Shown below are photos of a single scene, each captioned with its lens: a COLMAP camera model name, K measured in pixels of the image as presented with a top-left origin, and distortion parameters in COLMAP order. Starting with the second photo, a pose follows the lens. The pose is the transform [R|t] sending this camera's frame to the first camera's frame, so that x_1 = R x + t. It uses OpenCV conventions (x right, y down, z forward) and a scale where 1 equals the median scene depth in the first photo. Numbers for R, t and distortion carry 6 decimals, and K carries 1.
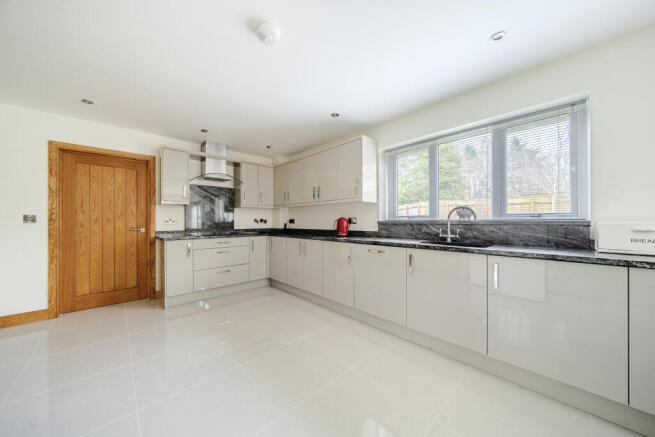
lens RADIAL K [[225.4, 0, 328.3], [0, 225.4, 221.2], [0, 0, 1]] dist [-0.000098, 0.000087]
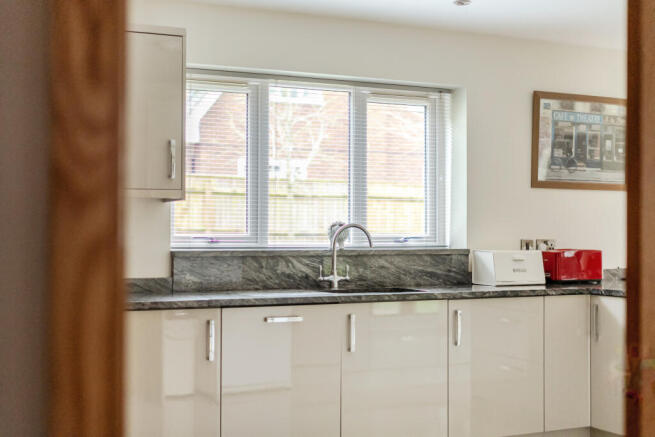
lens RADIAL K [[943.3, 0, 325.7], [0, 943.3, 221.1], [0, 0, 1]] dist [0.009382, 0.000000]
pose [[0.308586, 0.010646, 0.951137, -1.609056], [-0.003018, 0.999943, -0.010213, -0.047346], [-0.951192, 0.000281, 0.308601, 0.328321]]
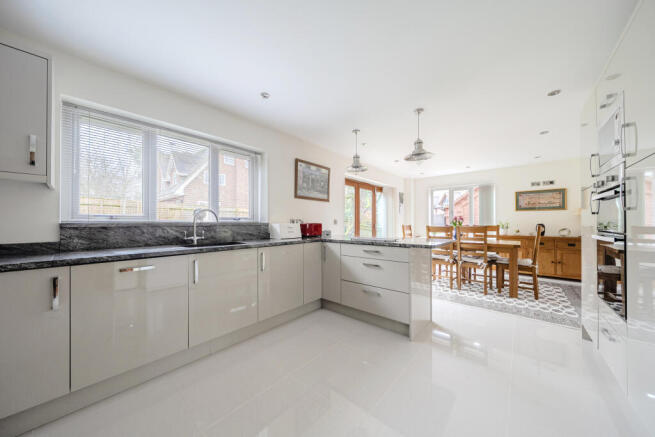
lens RADIAL K [[225.4, 0, 323.1], [0, 225.4, 220.0], [0, 0, 1]] dist [-0.000098, 0.000087]
pose [[-0.074493, 0.013641, 0.997128, -0.495185], [0.002646, 0.999906, -0.013482, 0.001174], [-0.997218, 0.001634, -0.074522, 0.512467]]
